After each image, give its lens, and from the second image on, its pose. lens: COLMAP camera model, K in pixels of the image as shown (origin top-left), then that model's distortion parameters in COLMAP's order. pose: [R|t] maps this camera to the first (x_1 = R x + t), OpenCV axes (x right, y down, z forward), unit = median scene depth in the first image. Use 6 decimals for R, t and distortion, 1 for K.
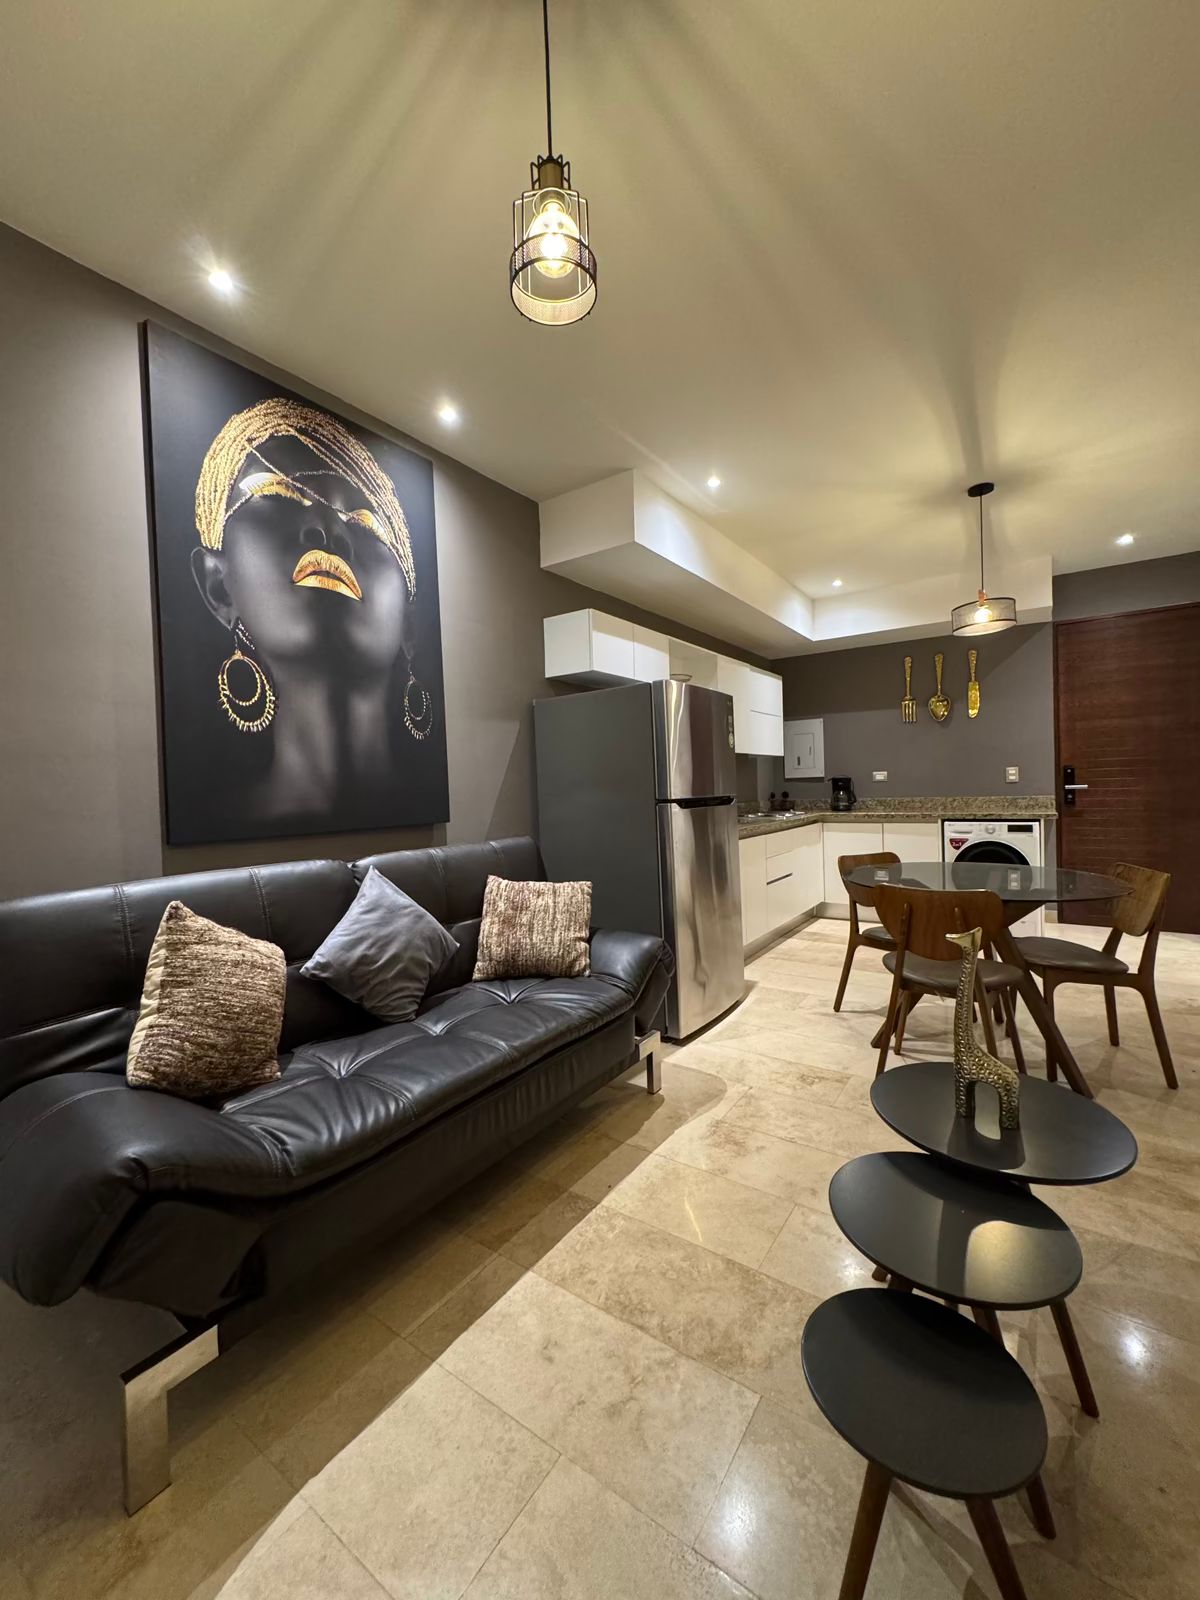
lens RADIAL K [[642.5, 0, 598.4], [0, 642.5, 797.2], [0, 0, 1]] dist [-0.003309, 0.000828]
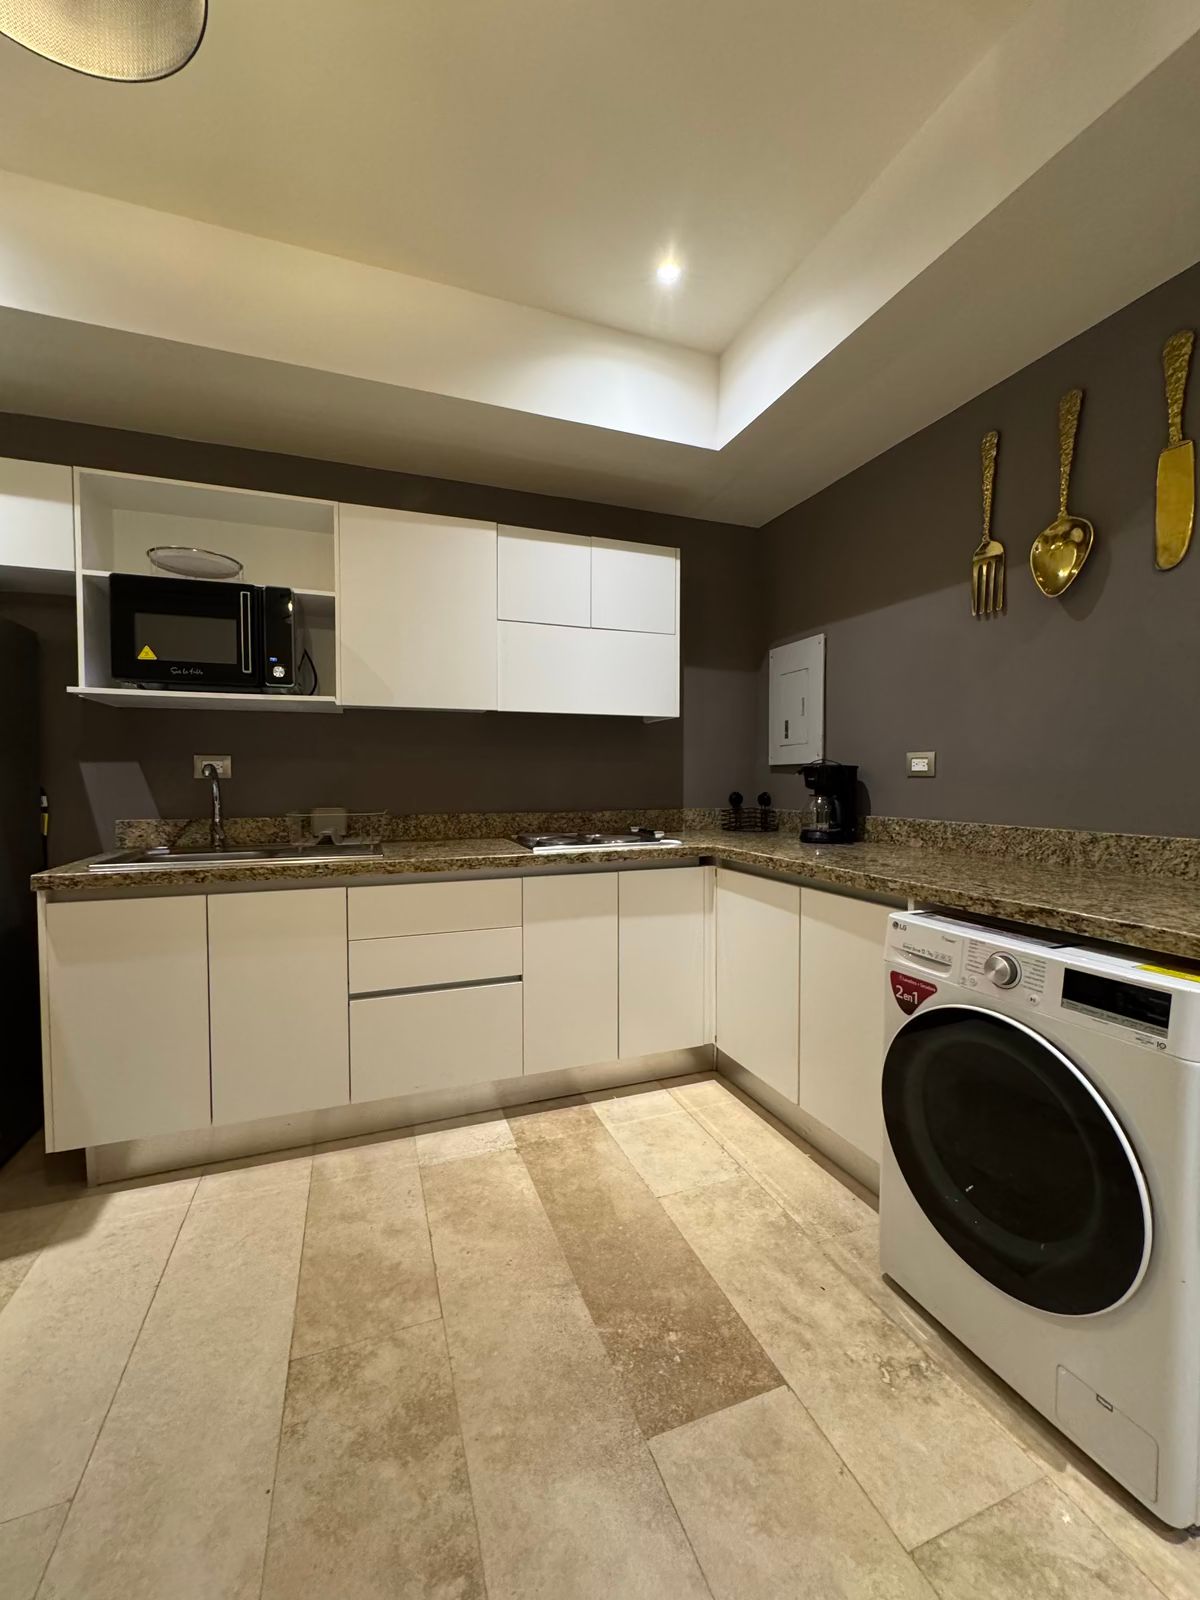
lens RADIAL K [[641.2, 0, 597.8], [0, 641.2, 796.9], [0, 0, 1]] dist [-0.004153, 0.000345]
pose [[0.823661, 0.044791, -0.565311, 1.197864], [-0.031975, 0.998958, 0.032564, -0.044110], [0.566181, -0.008746, 0.824235, 1.348404]]
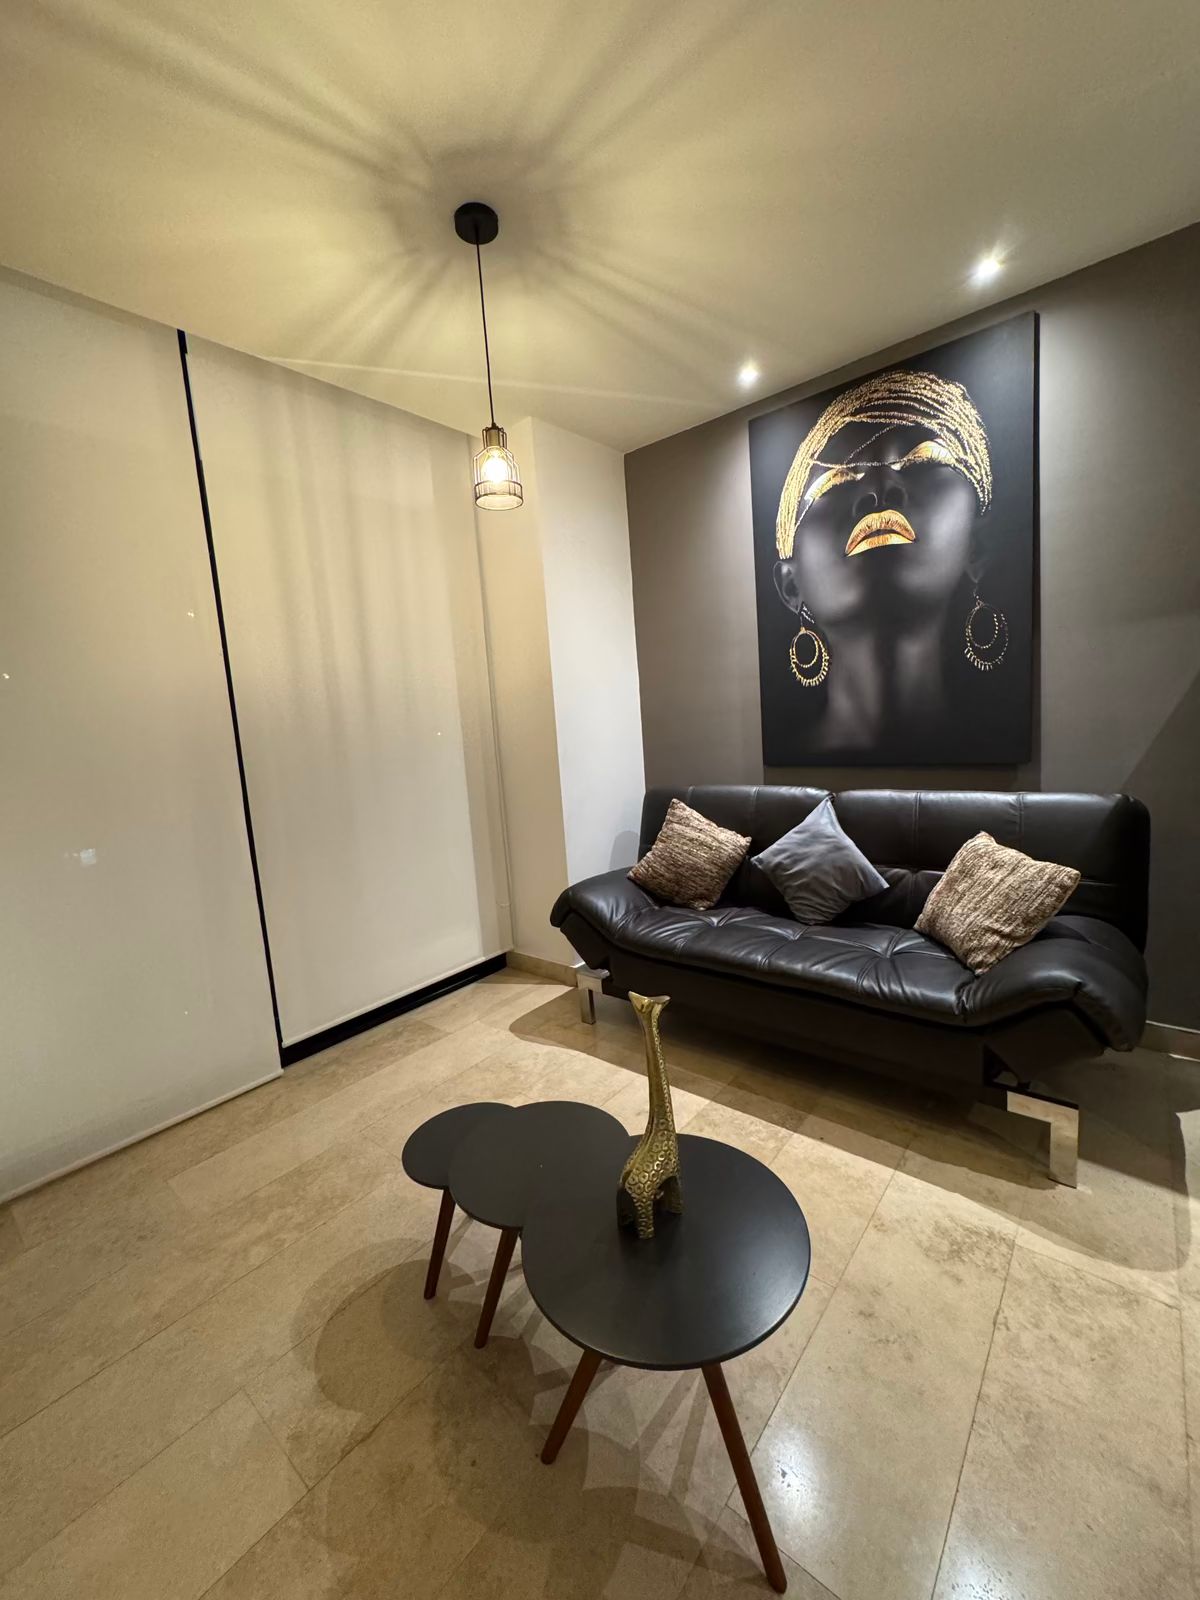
lens RADIAL K [[642.5, 0, 598.4], [0, 642.5, 797.2], [0, 0, 1]] dist [-0.003309, 0.000828]
pose [[-0.086622, 0.158292, -0.983585, 0.781061], [0.056862, 0.986472, 0.153749, -0.094601], [0.994617, -0.042611, -0.094451, 0.604576]]
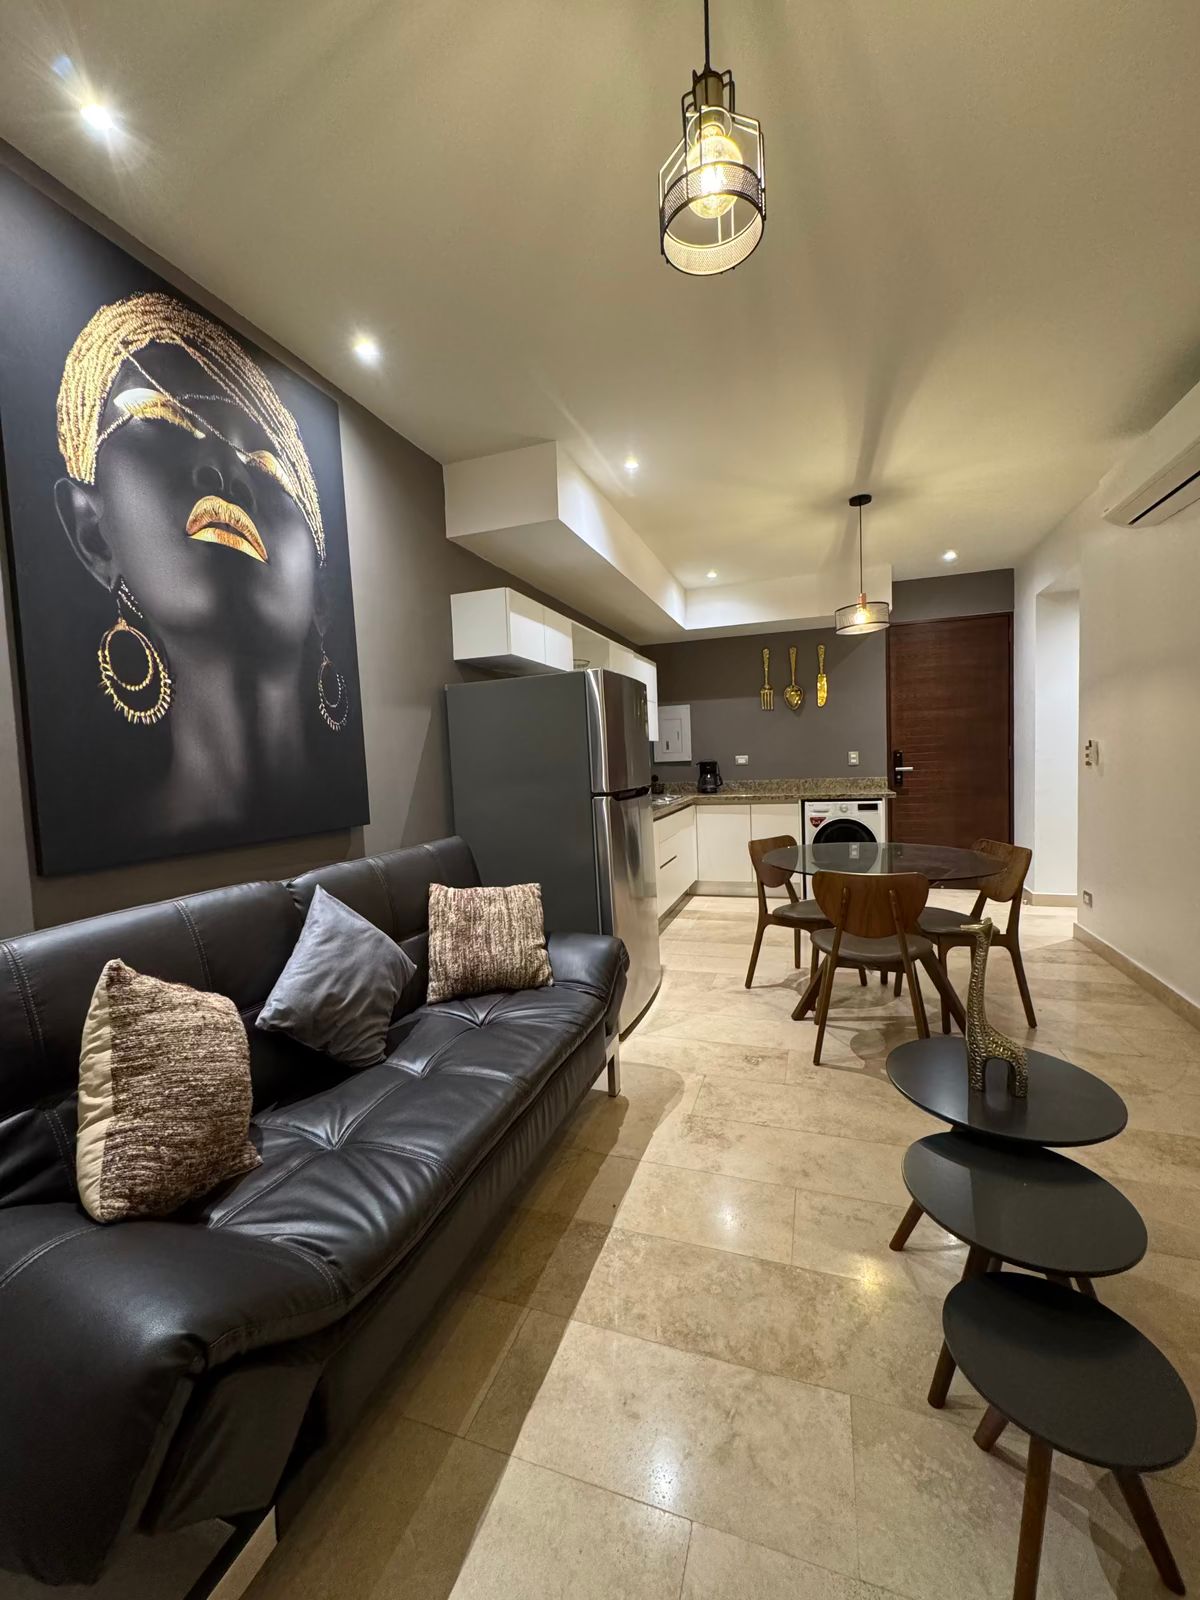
lens RADIAL K [[642.5, 0, 598.4], [0, 642.5, 797.2], [0, 0, 1]] dist [-0.003309, 0.000828]
pose [[0.962054, -0.023656, 0.271831, -0.199245], [0.014506, 0.999260, 0.035621, -0.029250], [-0.272473, -0.030326, 0.961685, 0.082921]]
